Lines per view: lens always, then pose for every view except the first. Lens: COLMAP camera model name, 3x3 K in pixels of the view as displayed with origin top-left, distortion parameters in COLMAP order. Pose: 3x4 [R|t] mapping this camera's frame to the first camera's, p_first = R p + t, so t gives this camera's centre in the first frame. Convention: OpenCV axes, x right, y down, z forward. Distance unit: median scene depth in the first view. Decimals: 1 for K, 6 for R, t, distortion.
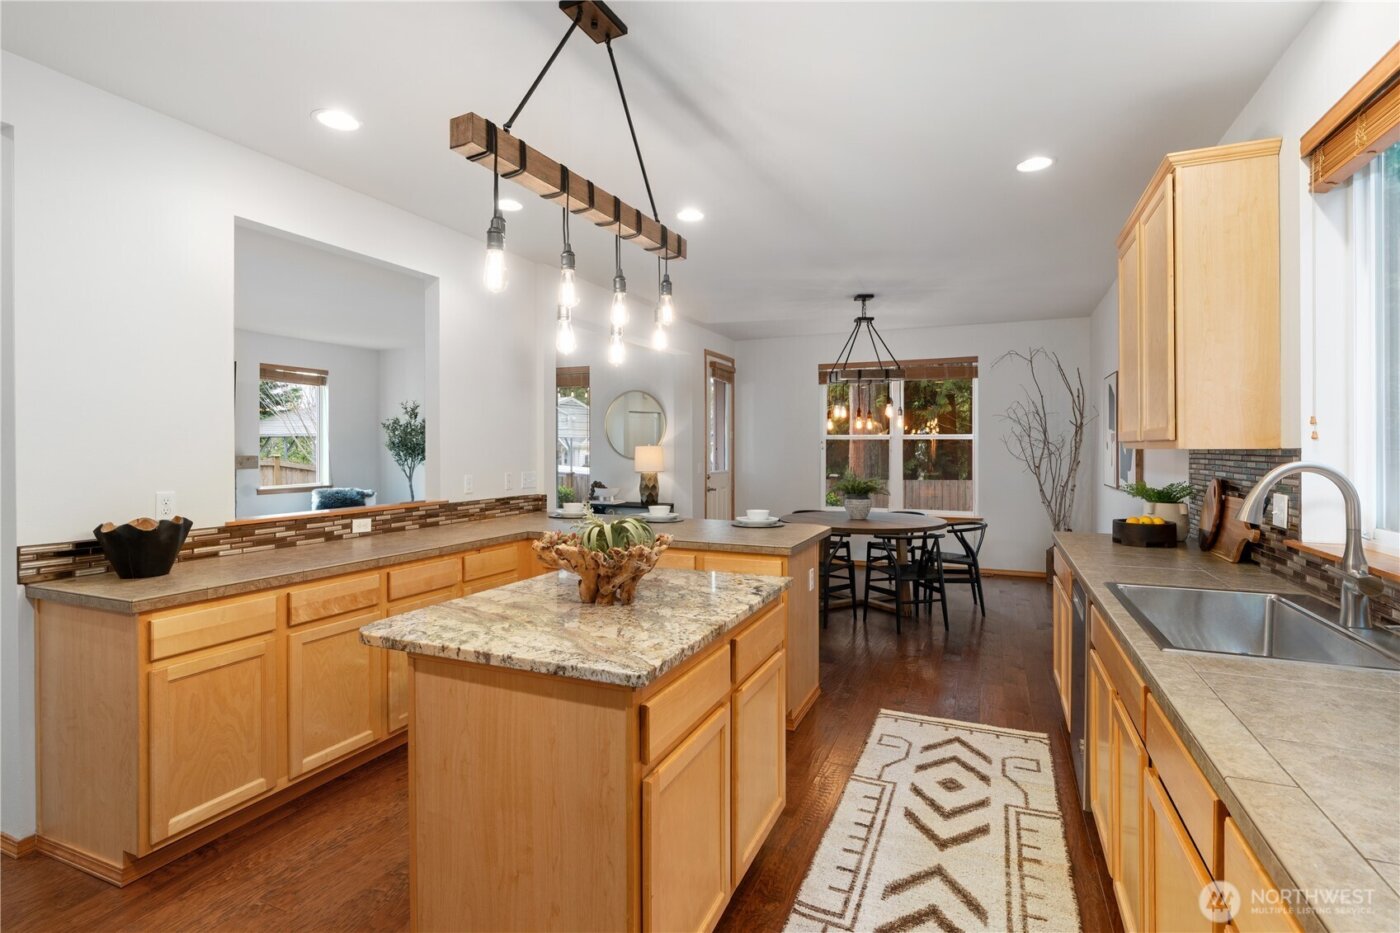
lens RADIAL K [[666.2, 0, 697.4], [0, 666.2, 457.9], [0, 0, 1]] dist [-0.005526, -0.000280]
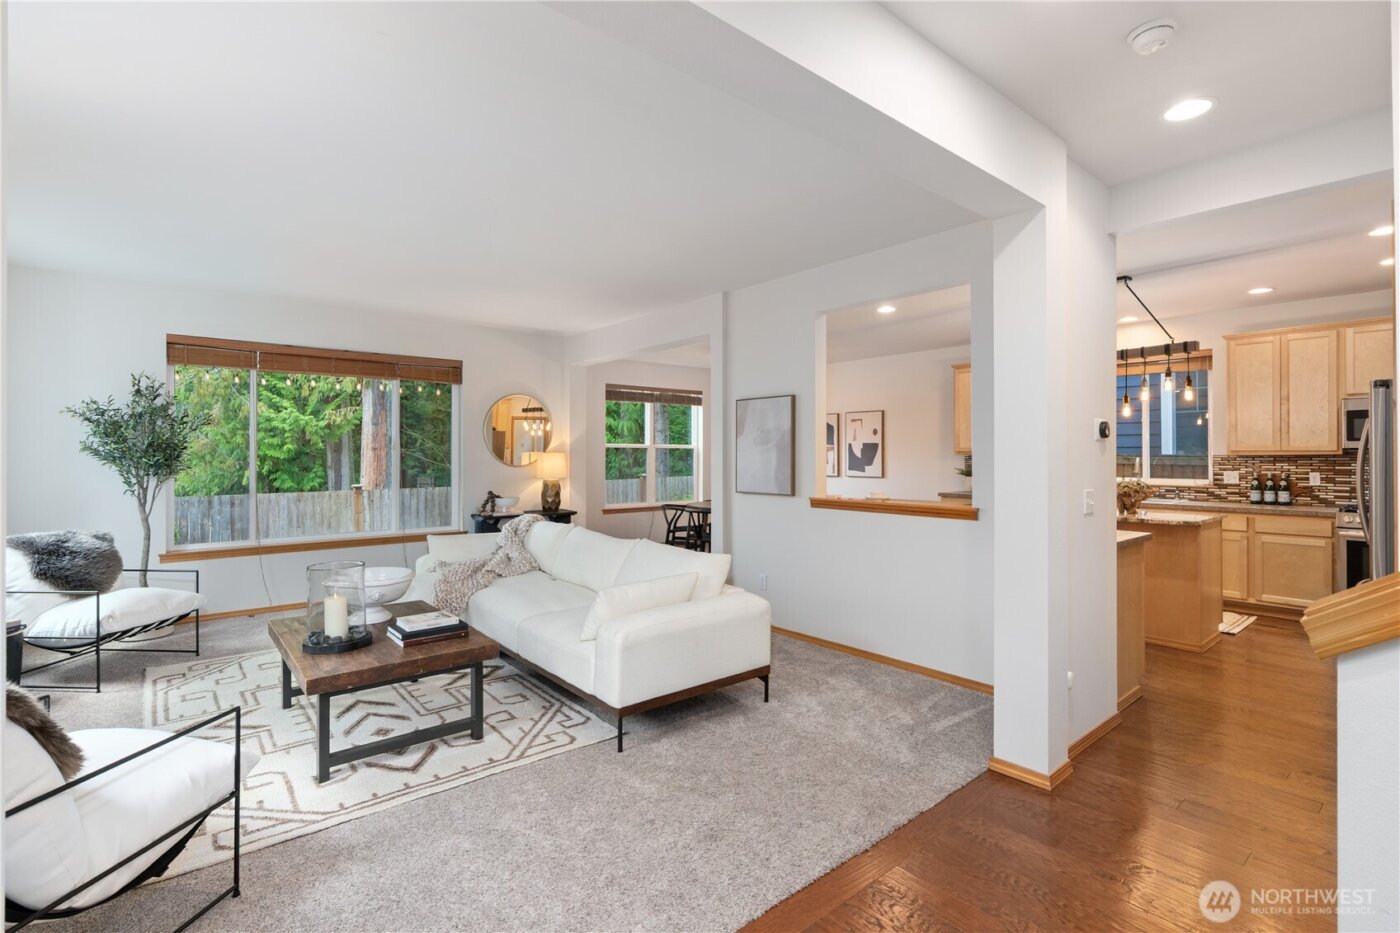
lens RADIAL K [[658.6, 0, 705.4], [0, 658.6, 449.2], [0, 0, 1]] dist [-0.001573, -0.000153]
pose [[0.438997, 0.006934, 0.898462, -1.058785], [0.014088, 0.999794, -0.014599, -0.006564], [-0.898378, 0.019067, 0.438809, 0.458067]]
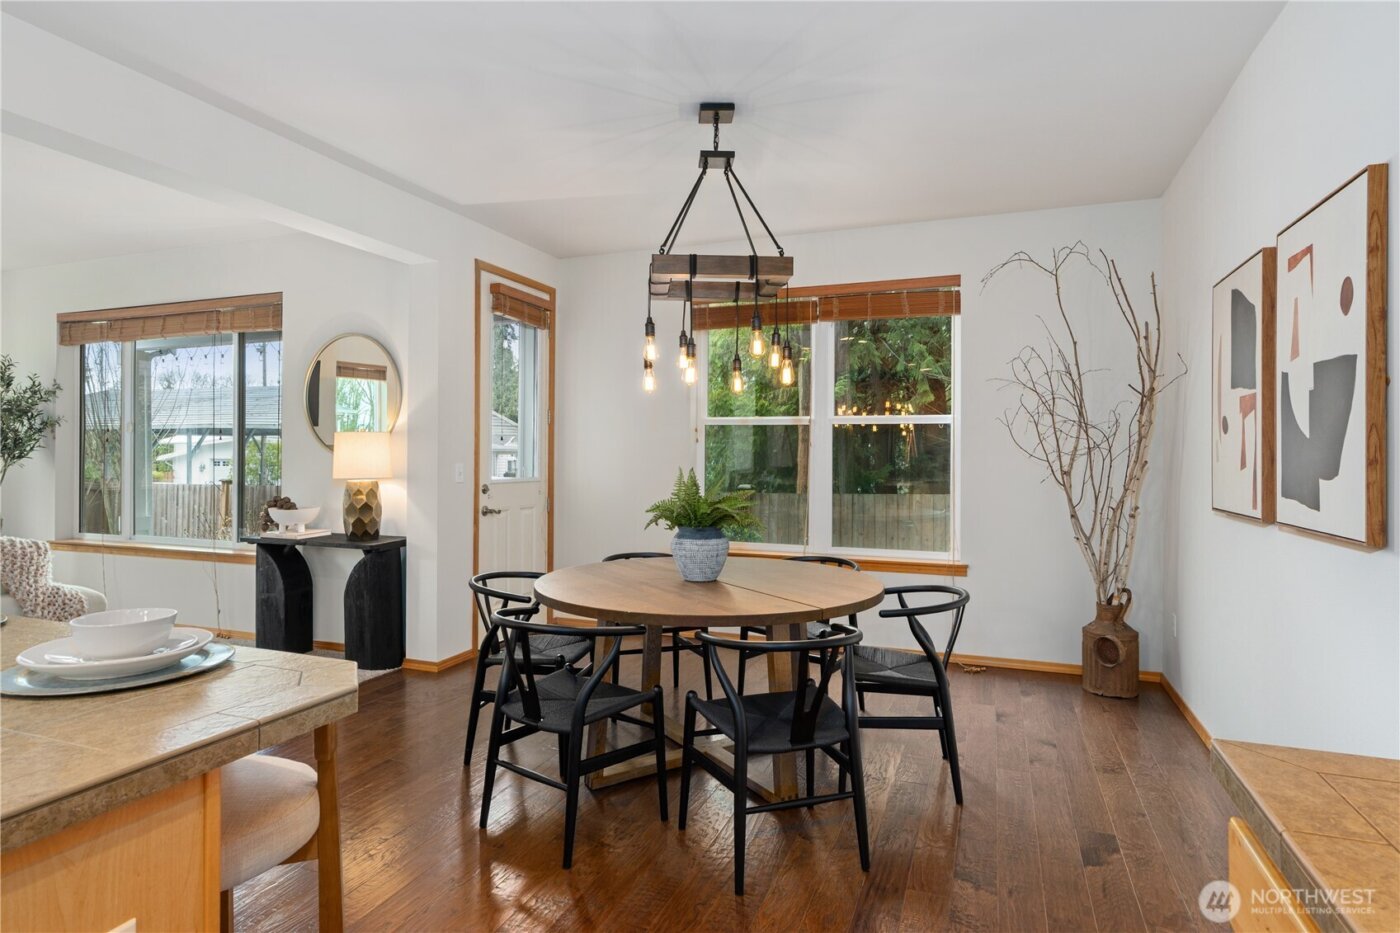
lens RADIAL K [[757.3, 0, 700.0], [0, 757.3, 466.5], [0, 0, 1]] dist [-0.005138, -0.001016]
pose [[0.998735, 0.004572, 0.050071, 0.213385], [-0.004598, 0.999989, 0.000415, 0.011095], [-0.050069, -0.000645, 0.998746, 0.467762]]
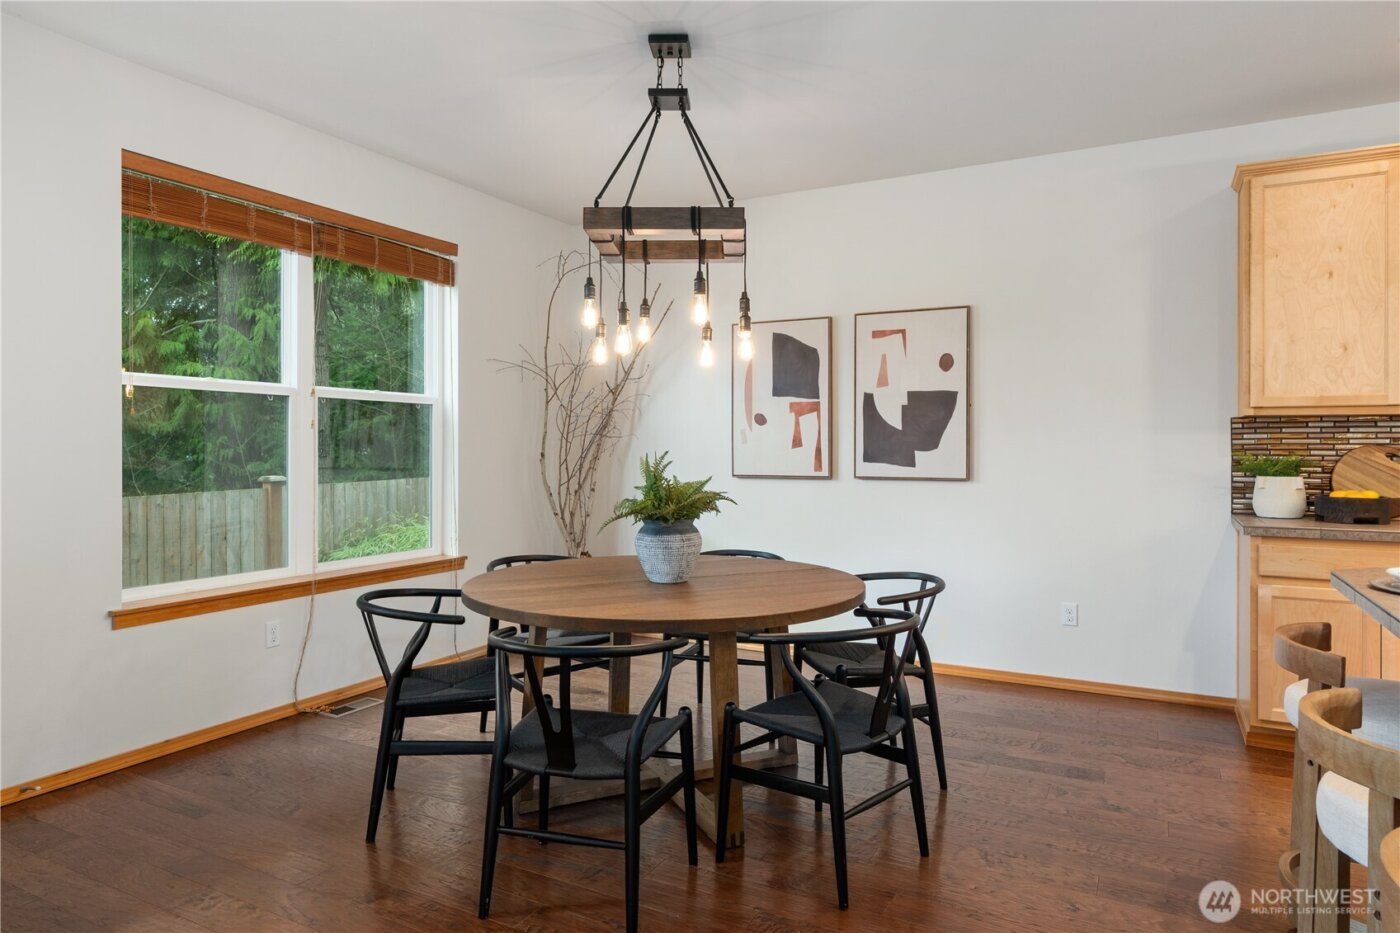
lens RADIAL K [[845.5, 0, 696.7], [0, 845.5, 444.0], [0, 0, 1]] dist [0.002269, 0.000624]
pose [[0.081912, 0.004609, 0.996629, -0.272441], [0.014052, 0.999885, -0.005779, 0.011289], [-0.996540, 0.014478, 0.081838, 0.942234]]
